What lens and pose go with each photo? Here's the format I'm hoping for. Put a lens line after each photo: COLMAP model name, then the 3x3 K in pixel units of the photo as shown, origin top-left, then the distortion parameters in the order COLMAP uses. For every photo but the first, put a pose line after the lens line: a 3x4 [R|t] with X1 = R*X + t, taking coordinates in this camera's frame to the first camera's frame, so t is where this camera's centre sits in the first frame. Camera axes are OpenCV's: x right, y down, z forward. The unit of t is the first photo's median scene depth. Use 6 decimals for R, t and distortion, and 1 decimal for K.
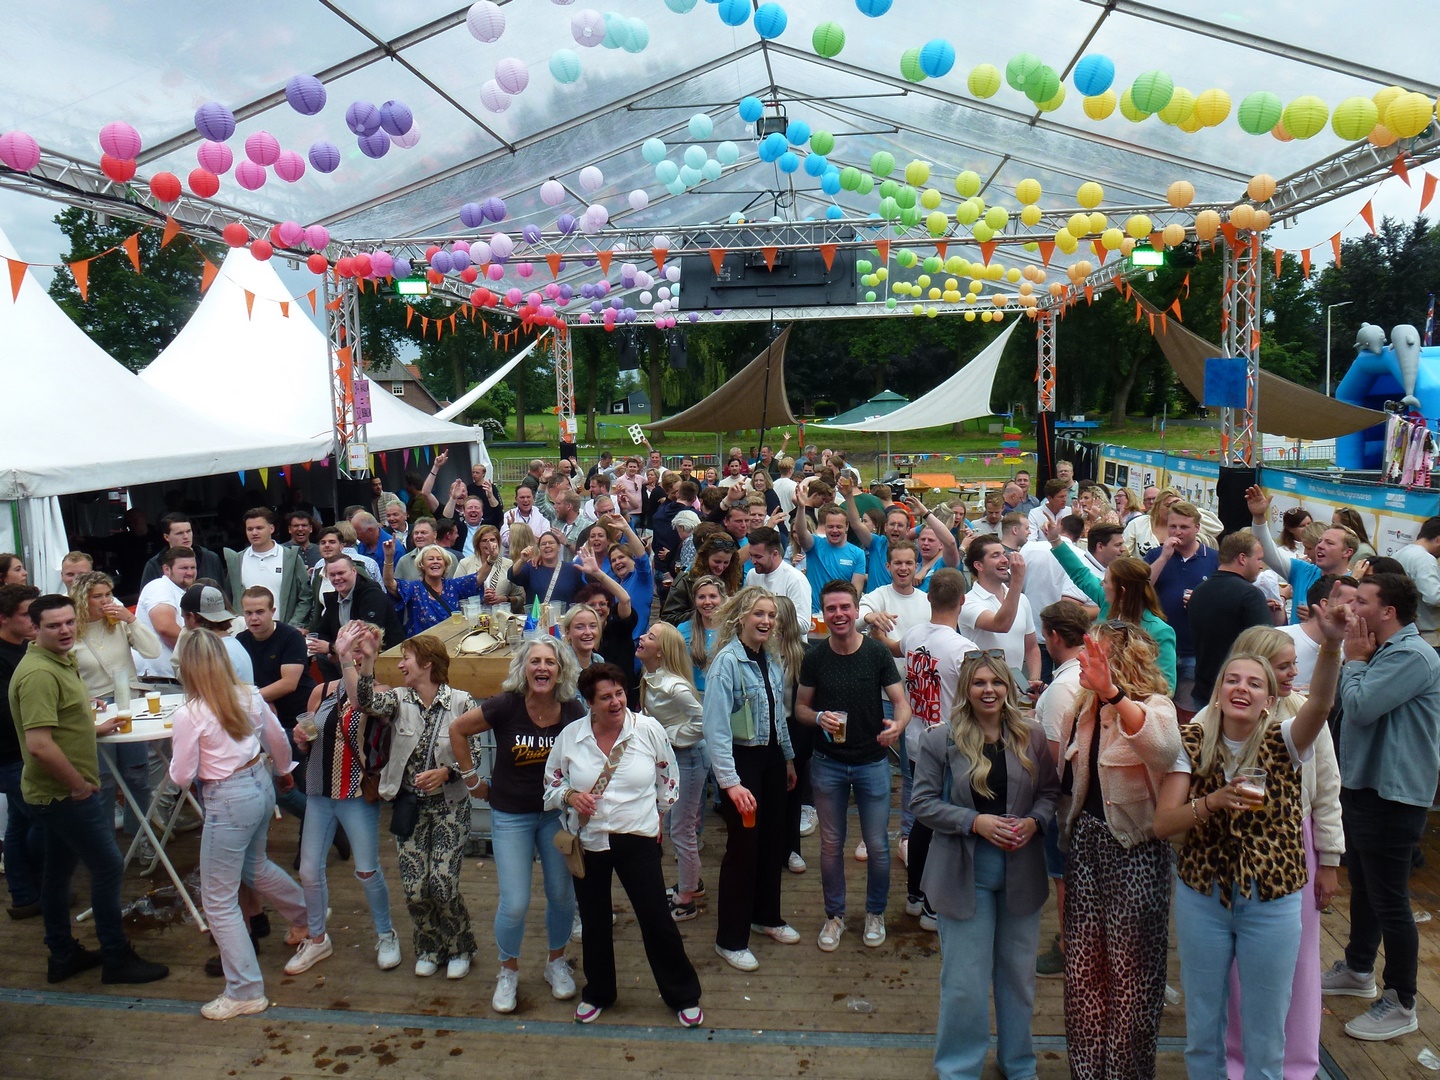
lens RADIAL K [[1050.9, 0, 720.0], [0, 1050.9, 540.0], [0, 0, 1]] dist [-0.080401, 0.048052]
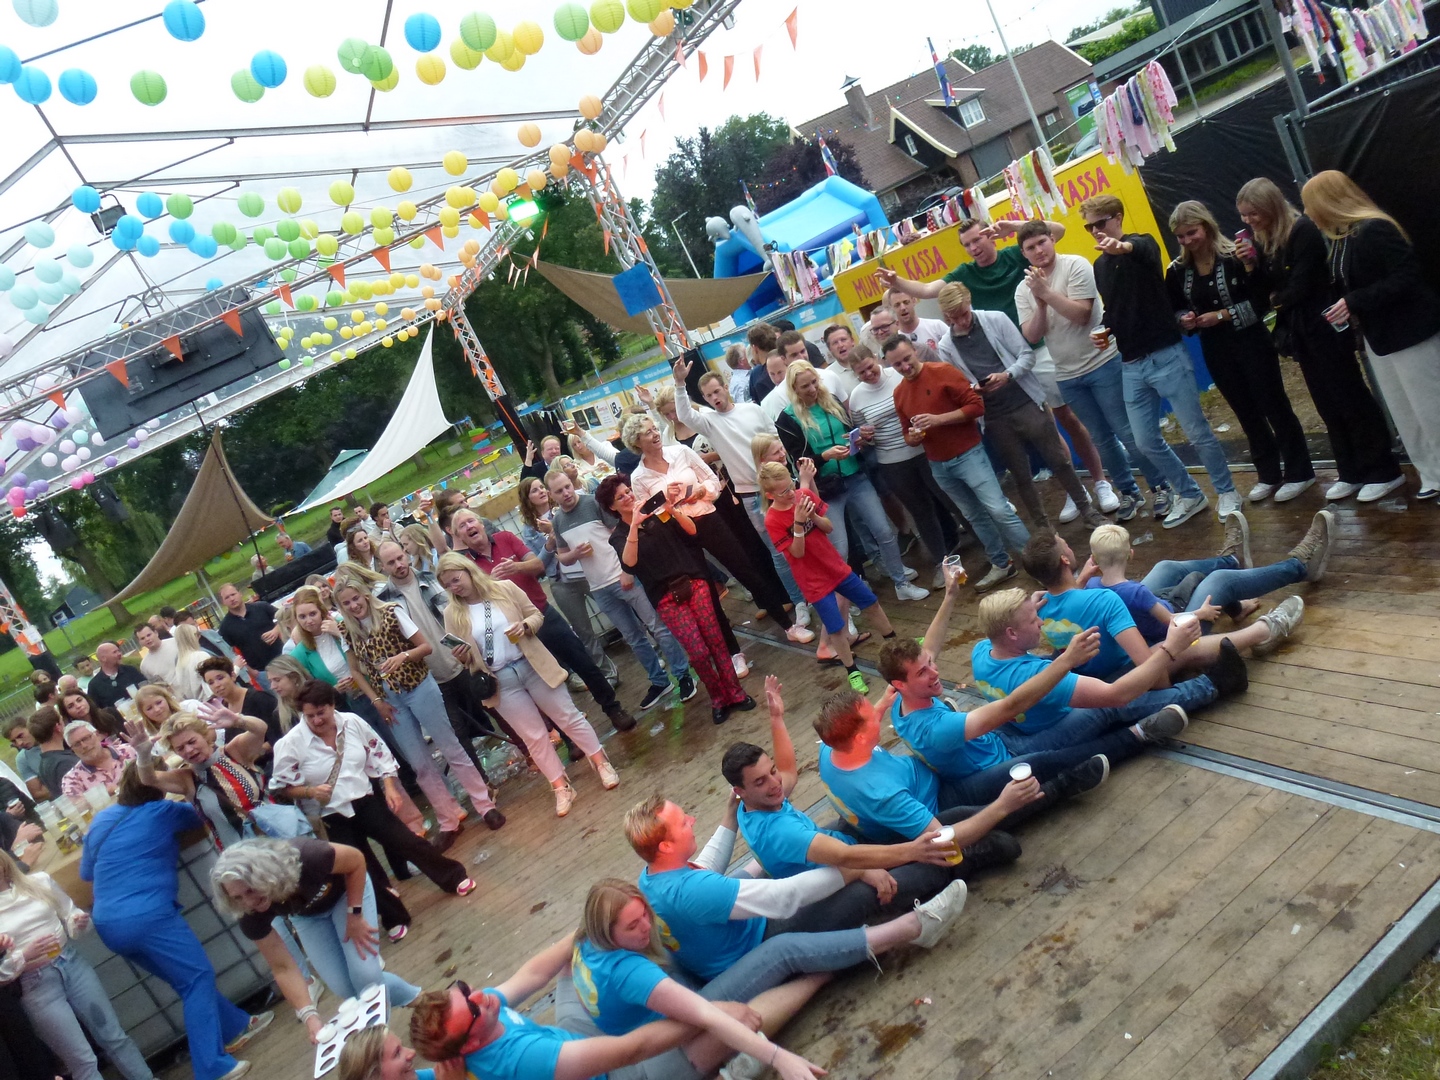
lens RADIAL K [[1050.9, 0, 720.0], [0, 1050.9, 540.0], [0, 0, 1]] dist [-0.080401, 0.048052]
pose [[0.782630, -0.455179, 0.424620, -0.025044], [0.465928, 0.880700, 0.085315, 0.018922], [-0.412796, 0.131072, 0.901343, -0.007860]]
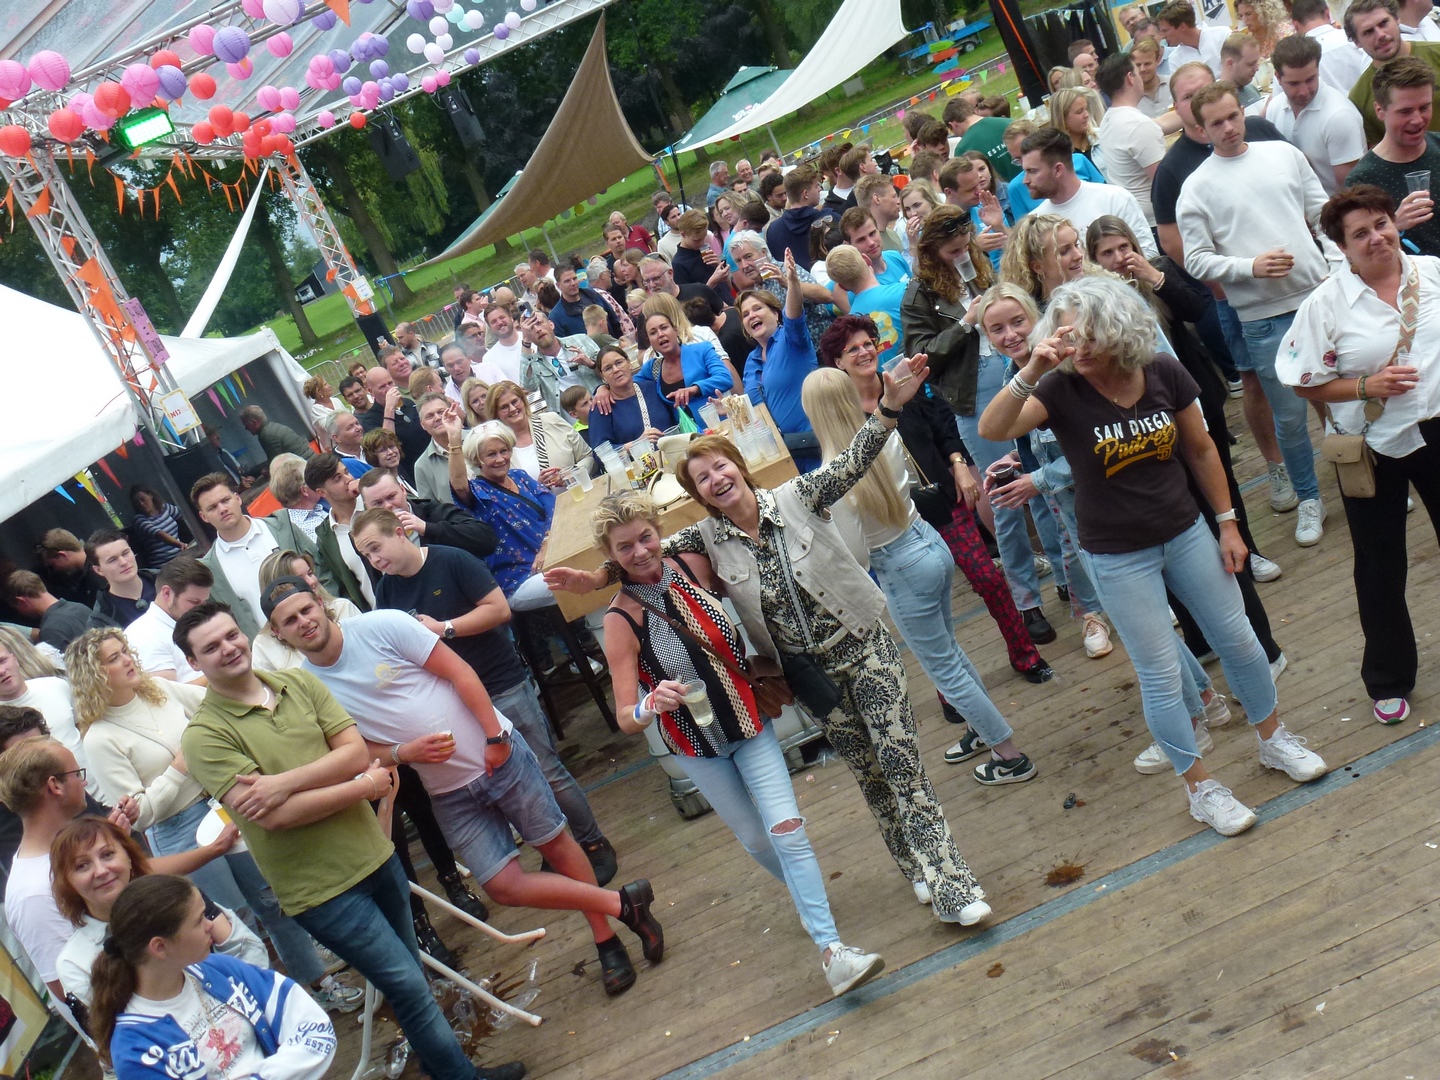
lens RADIAL K [[1522.3, 0, 720.0], [0, 1522.3, 540.0], [0, 0, 1]] dist [-0.009799, -0.004625]
pose [[0.906233, -0.415281, 0.079267, -0.103881], [0.404073, 0.905930, 0.126550, 0.005840], [-0.124364, -0.082654, 0.988788, 0.010824]]
